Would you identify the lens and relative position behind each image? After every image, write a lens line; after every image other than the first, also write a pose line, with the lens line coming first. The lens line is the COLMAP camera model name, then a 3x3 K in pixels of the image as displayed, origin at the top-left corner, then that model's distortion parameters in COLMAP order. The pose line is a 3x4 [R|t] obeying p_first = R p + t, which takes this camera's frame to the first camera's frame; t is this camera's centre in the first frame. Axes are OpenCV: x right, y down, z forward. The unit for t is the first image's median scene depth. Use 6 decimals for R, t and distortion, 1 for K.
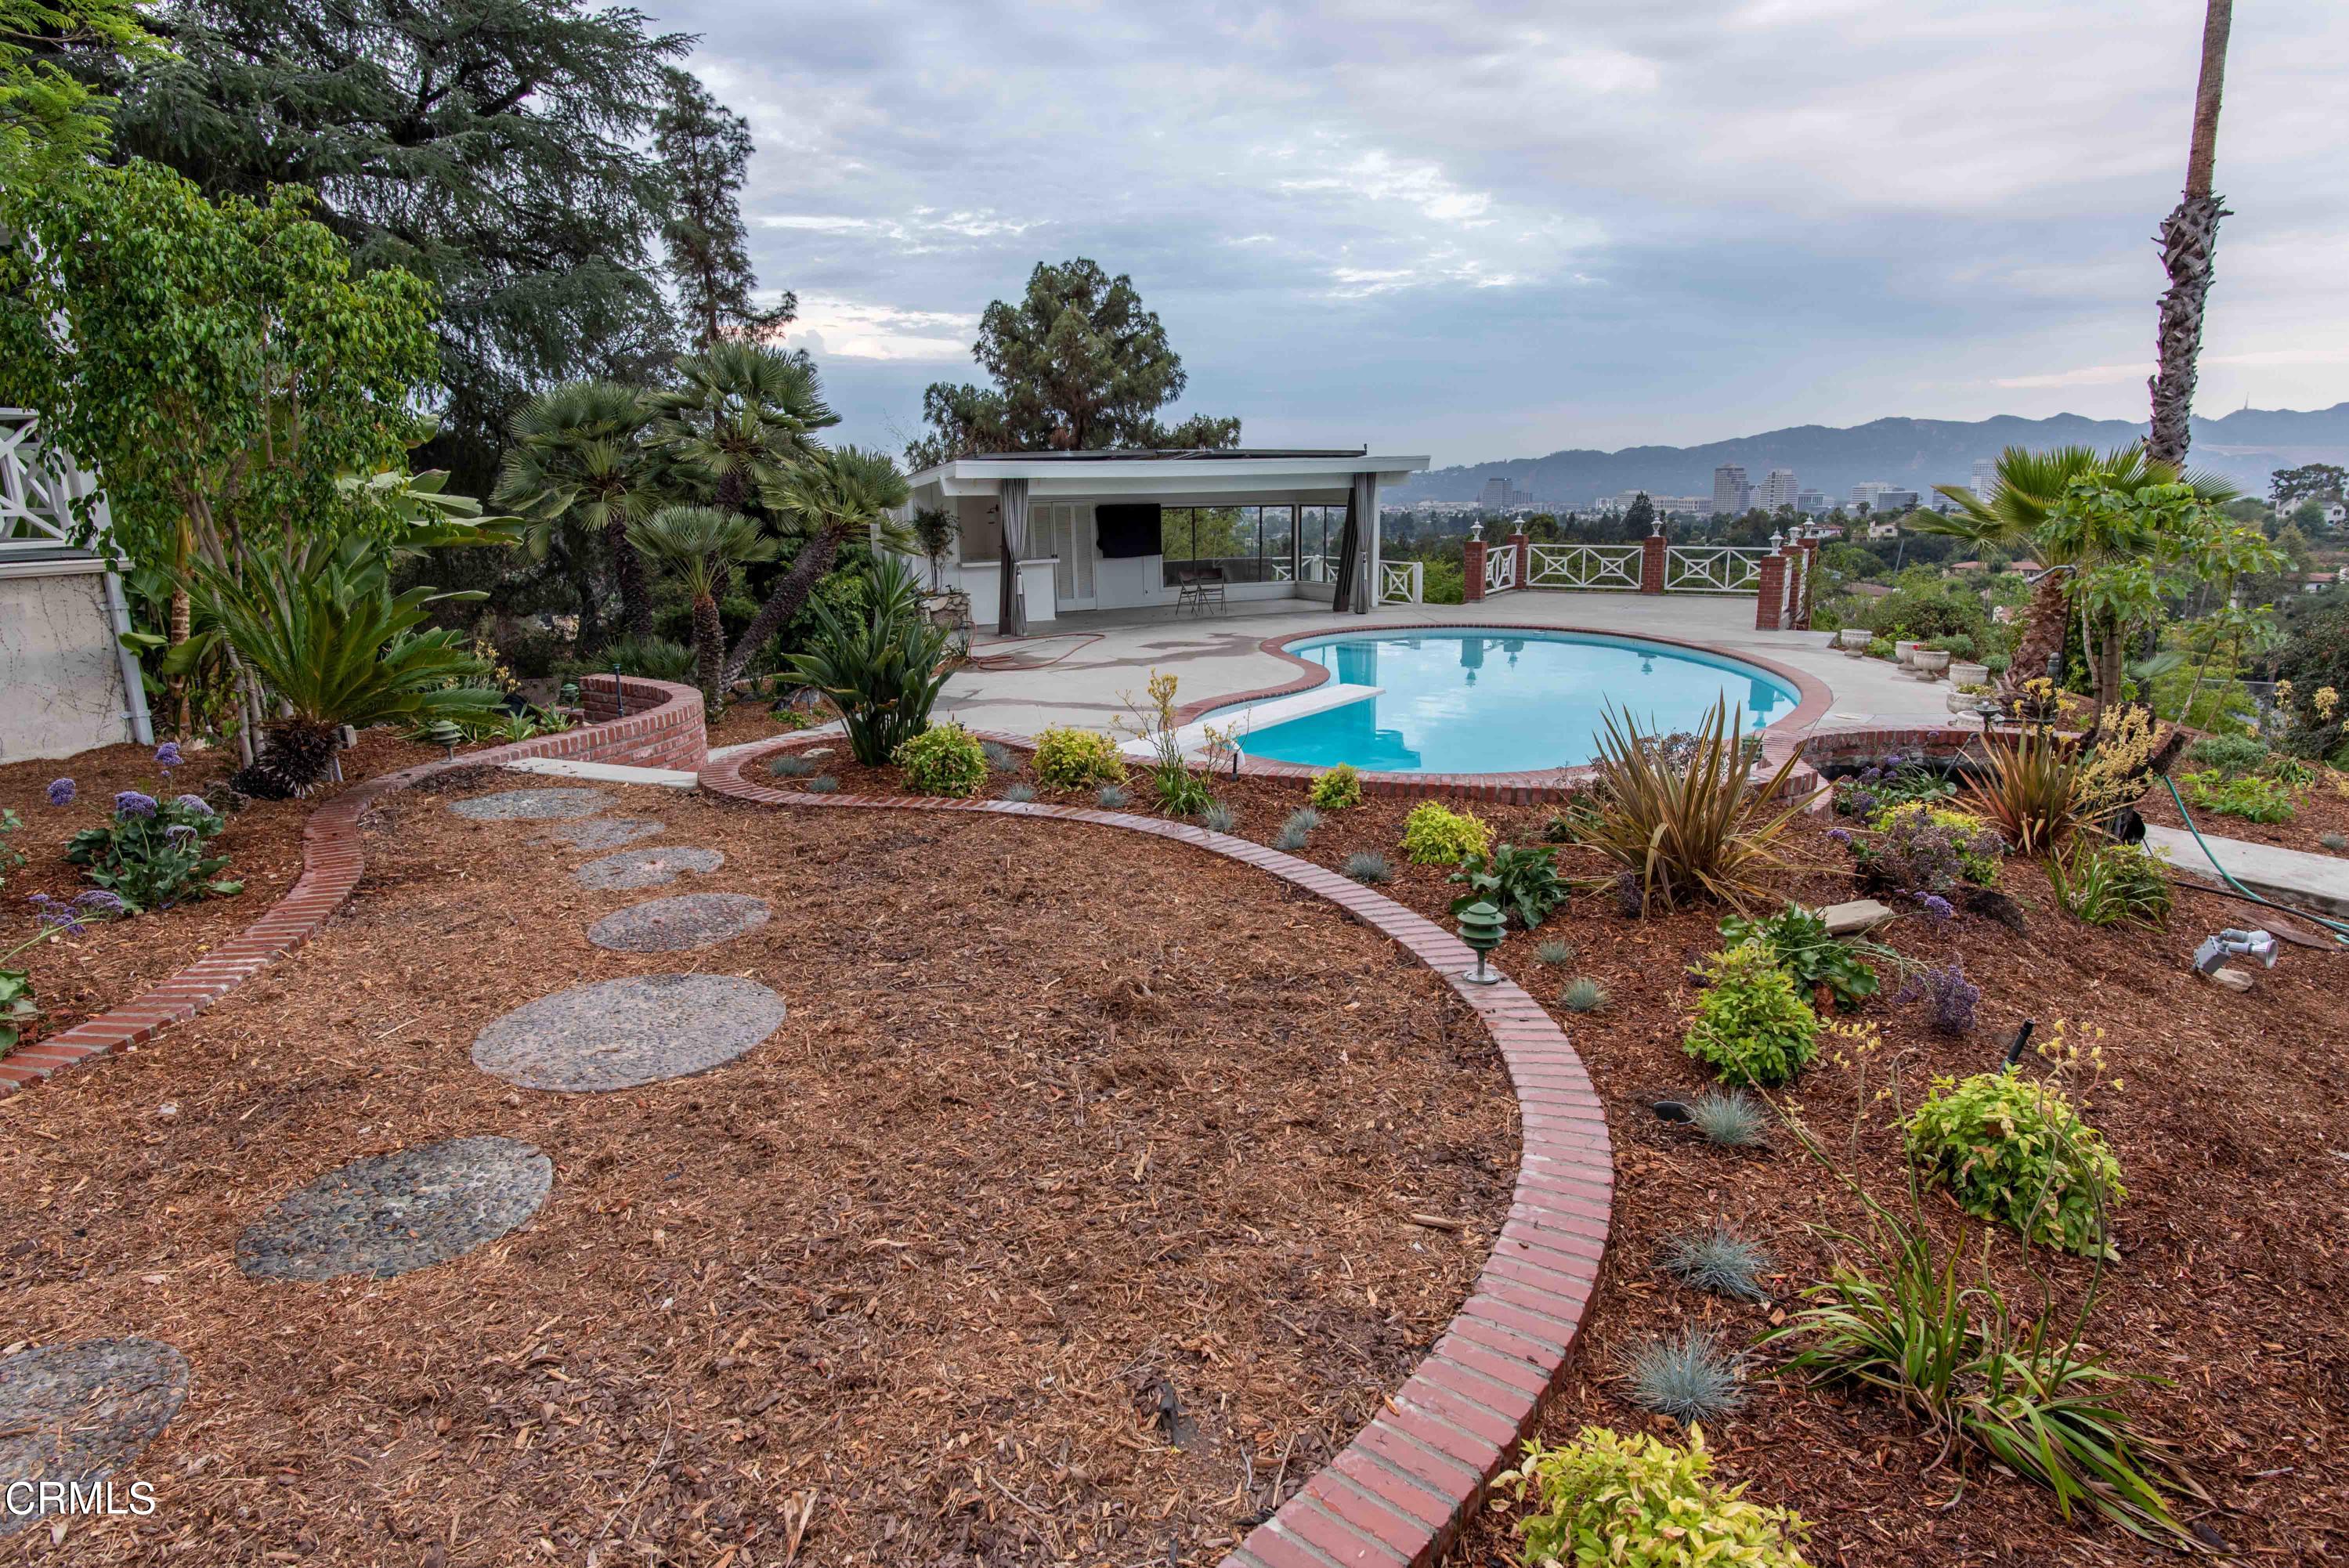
lens RADIAL K [[1368.7, 0, 1168.2], [0, 1368.7, 779.4], [0, 0, 1]] dist [-0.004208, -0.002124]
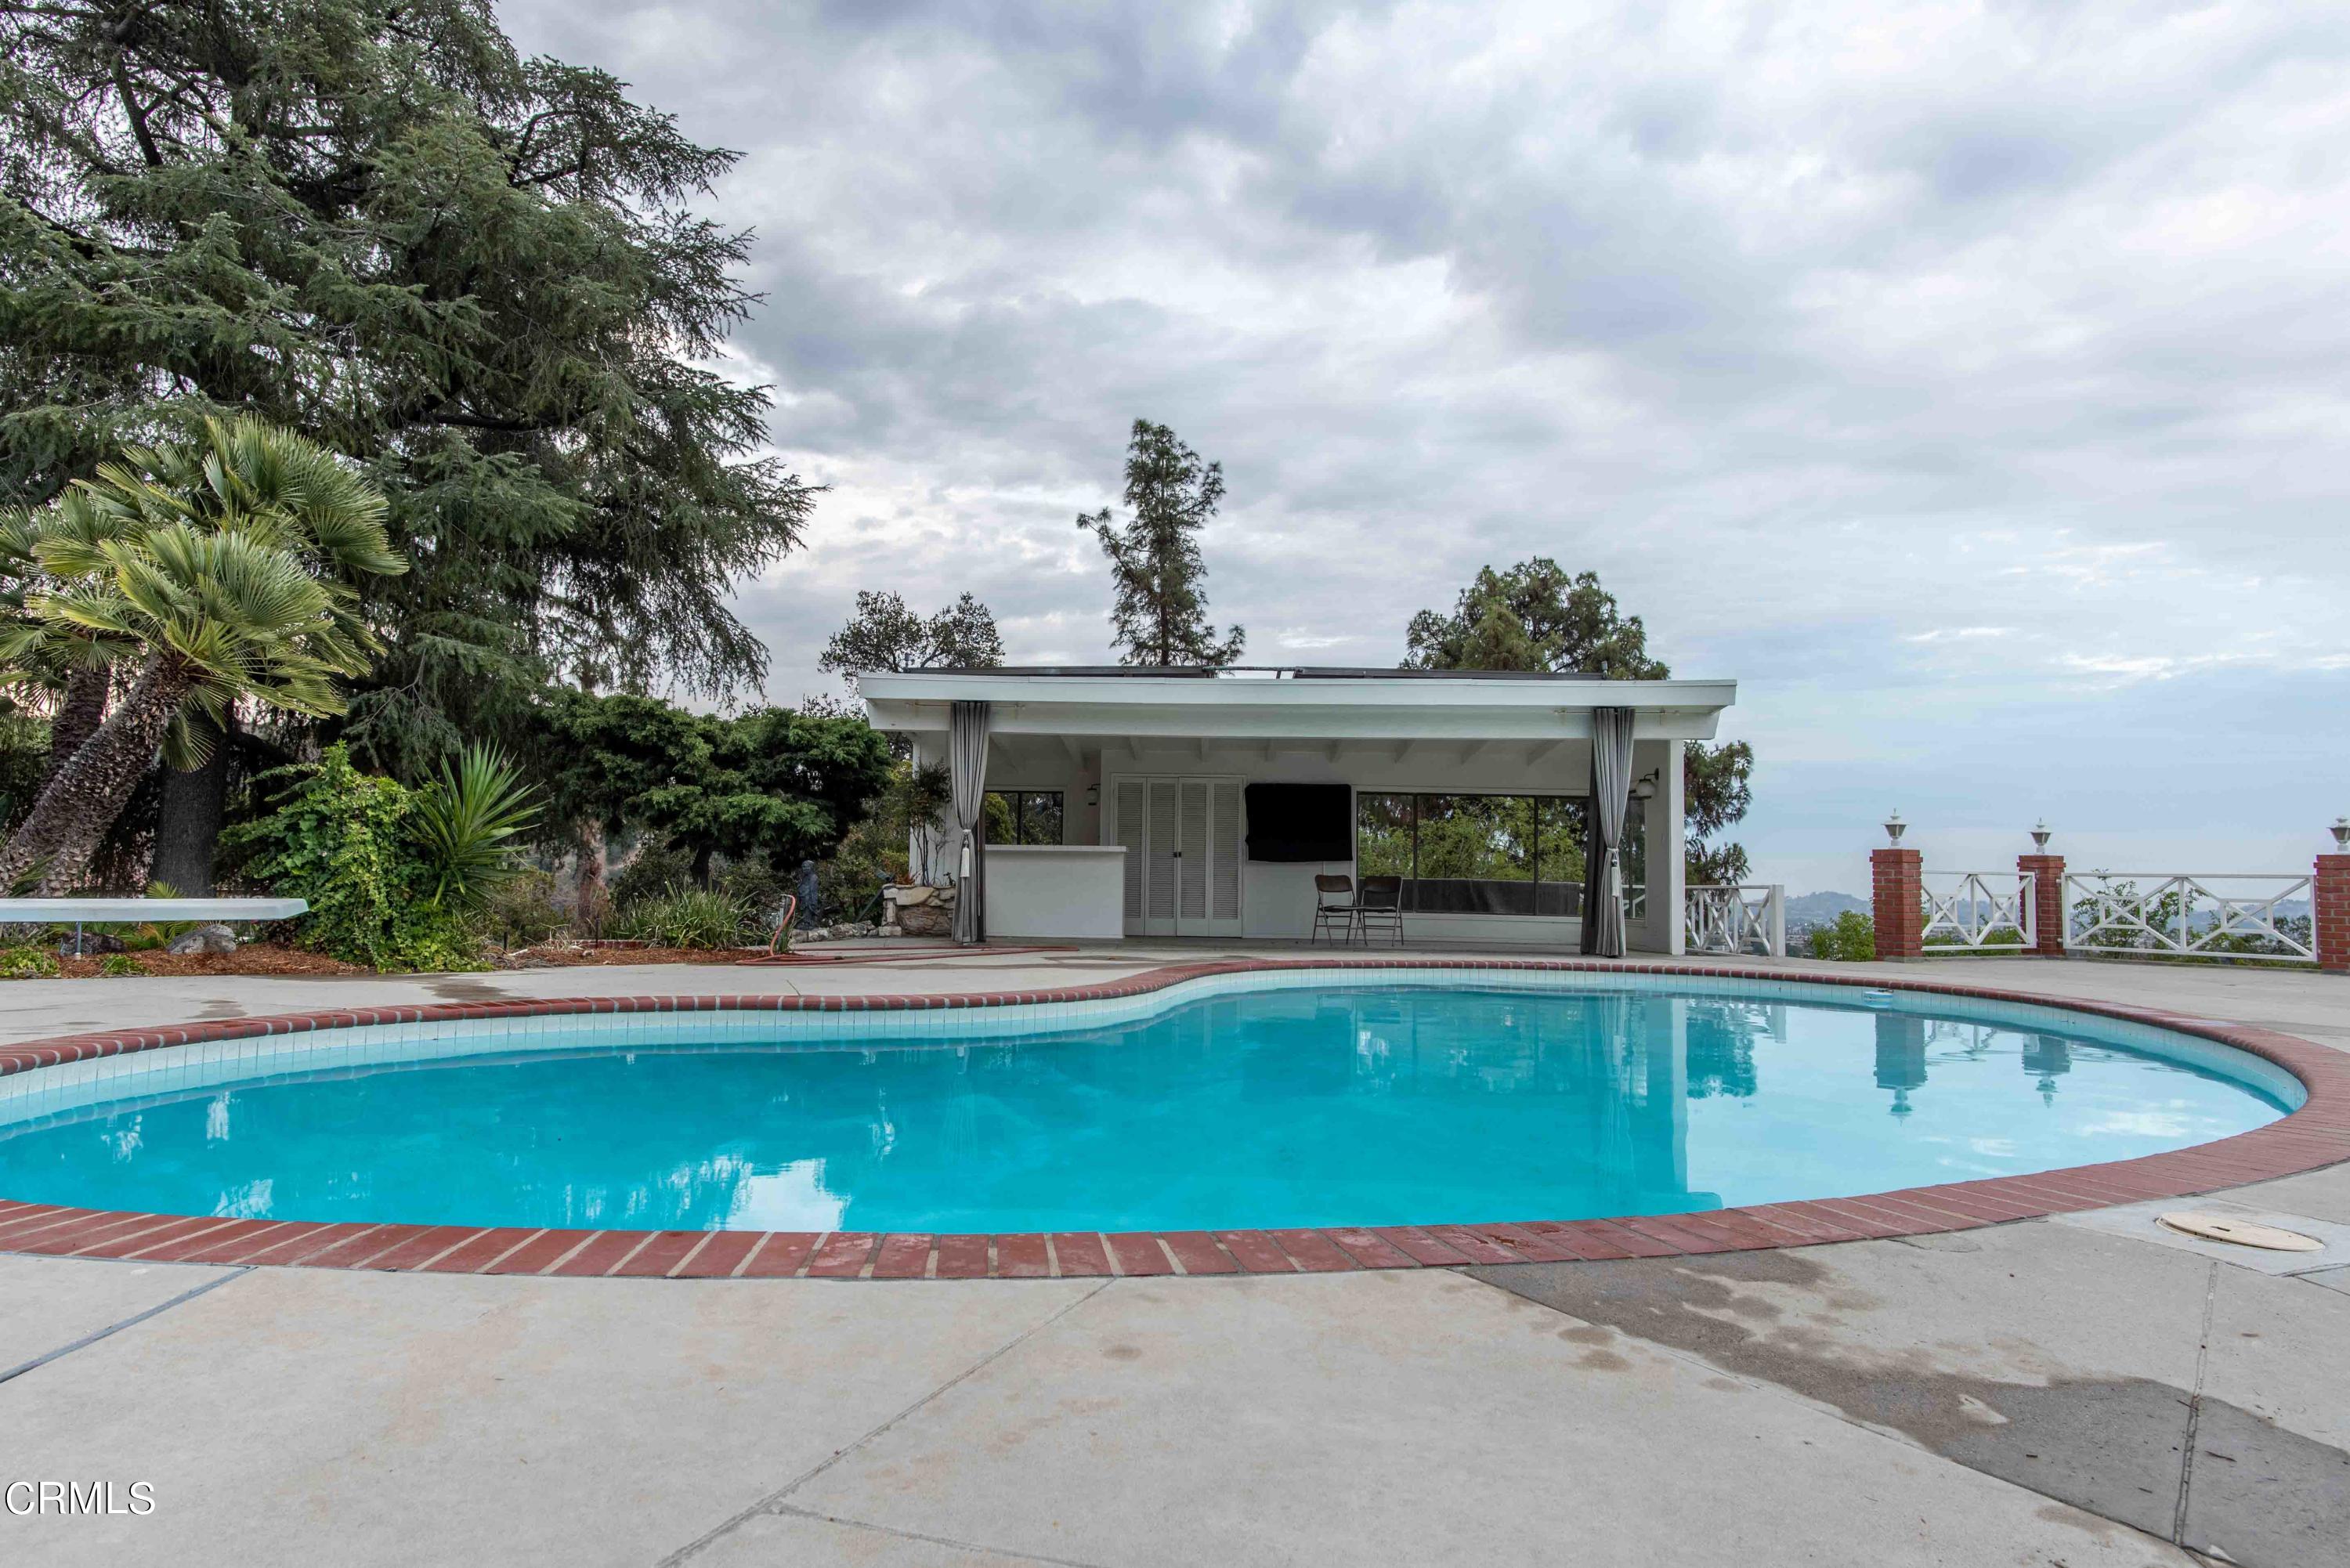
lens RADIAL K [[1369.3, 0, 1176.2], [0, 1369.3, 788.8], [0, 0, 1]] dist [-0.004208, -0.002124]
pose [[0.863540, -0.006126, -0.504242, 0.225959], [-0.141115, 0.957041, -0.253295, -0.019327], [0.484133, 0.289886, 0.825580, 0.375377]]
